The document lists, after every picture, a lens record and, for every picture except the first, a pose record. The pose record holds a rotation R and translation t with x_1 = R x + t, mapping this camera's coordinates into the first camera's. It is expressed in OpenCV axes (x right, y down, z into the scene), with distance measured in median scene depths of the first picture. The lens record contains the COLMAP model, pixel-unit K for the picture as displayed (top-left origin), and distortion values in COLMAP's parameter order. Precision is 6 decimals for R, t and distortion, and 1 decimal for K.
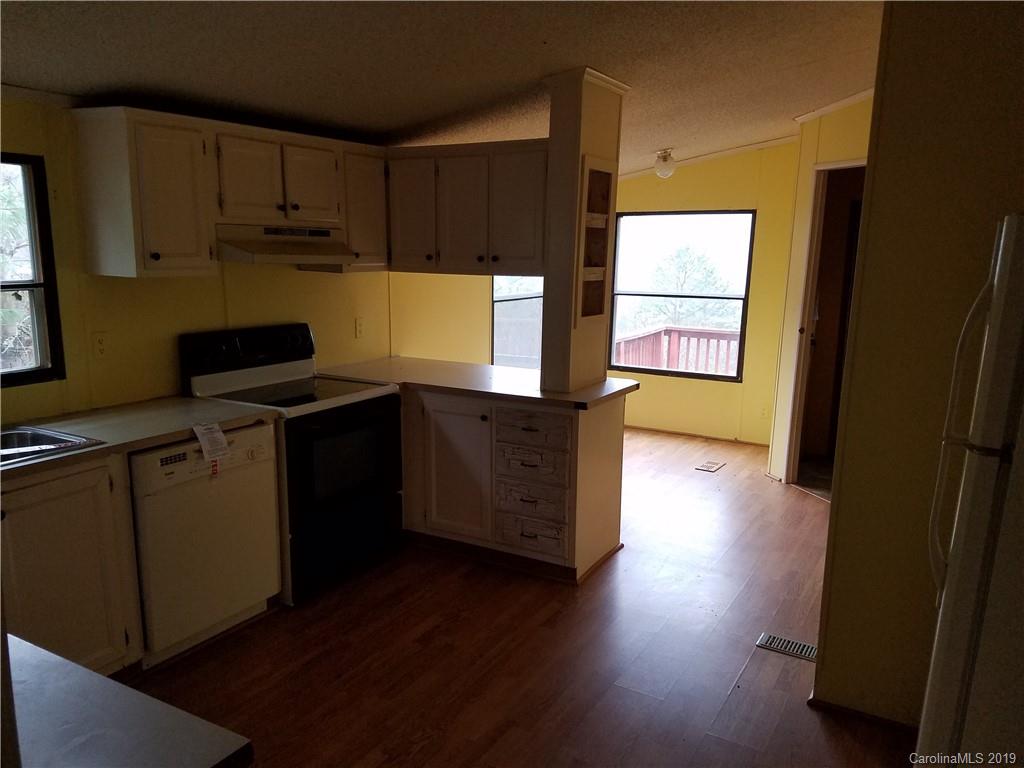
lens RADIAL K [[791.7, 0, 512.0], [0, 791.7, 384.0], [0, 0, 1]] dist [0.108763, -0.000077]
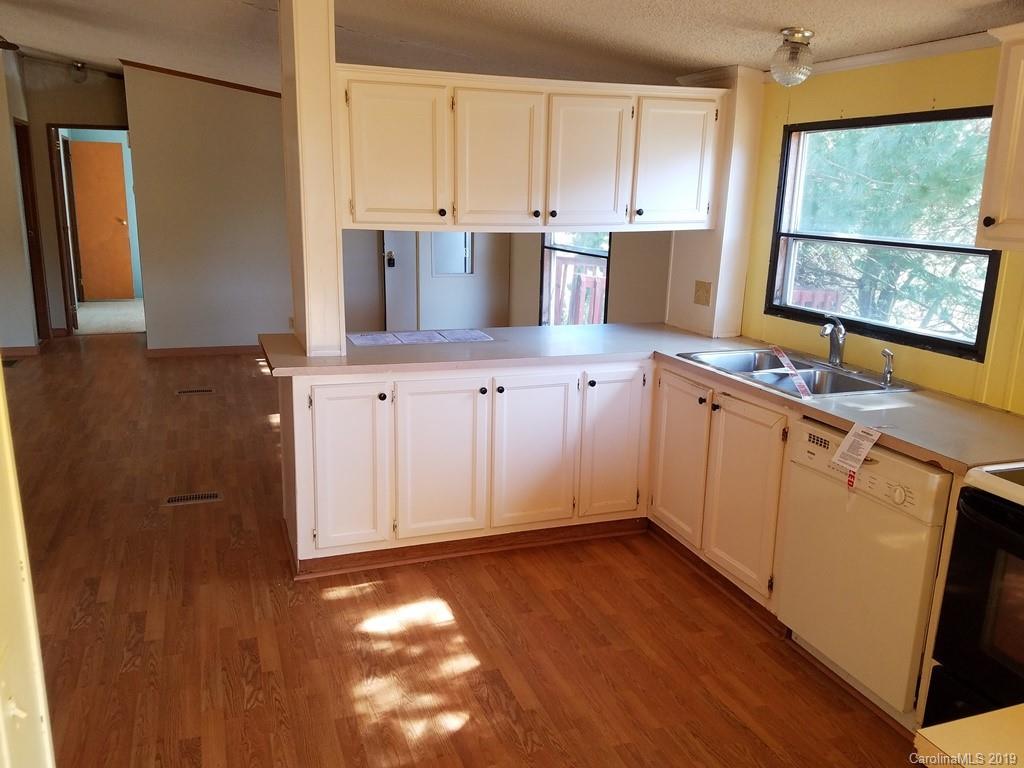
lens RADIAL K [[791.7, 0, 512.0], [0, 791.7, 384.0], [0, 0, 1]] dist [0.108763, -0.000077]
pose [[-0.615348, 0.162569, -0.771309, 0.420794], [-0.159162, 0.932722, 0.323569, -0.178670], [0.772019, 0.321871, -0.548074, 1.044423]]
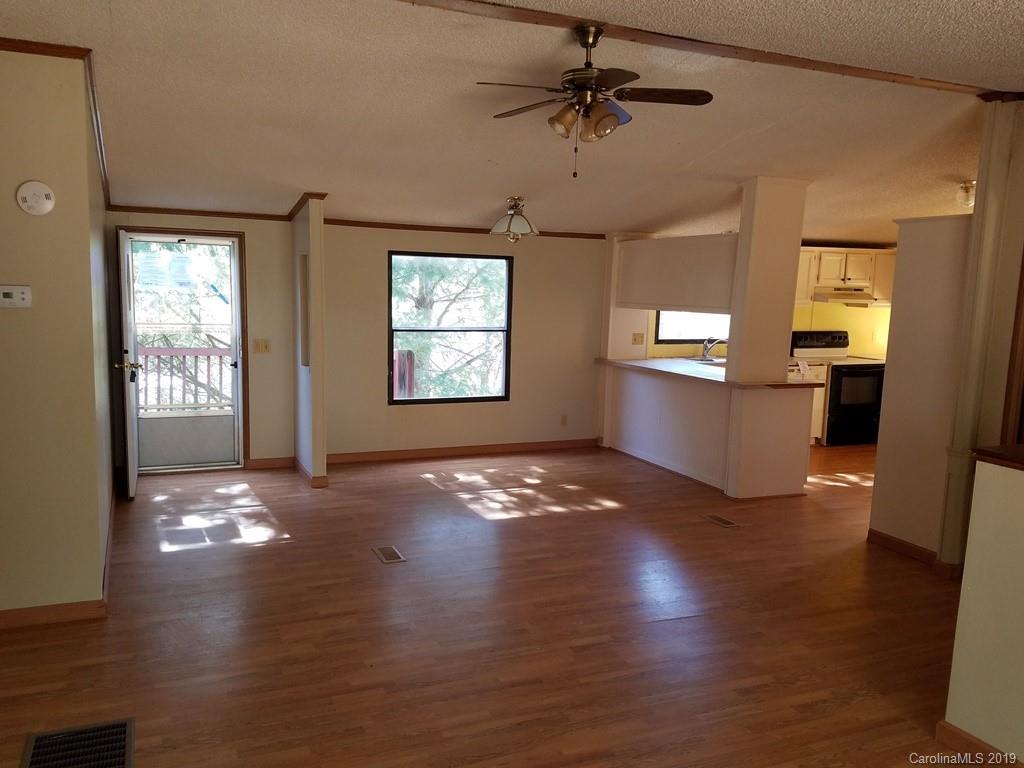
lens RADIAL K [[791.7, 0, 512.0], [0, 791.7, 384.0], [0, 0, 1]] dist [0.108763, -0.000077]
pose [[0.796043, 0.102644, -0.596473, 0.415846], [-0.128657, 0.991689, -0.001049, 0.229276], [0.591408, 0.077575, 0.802632, -1.566695]]
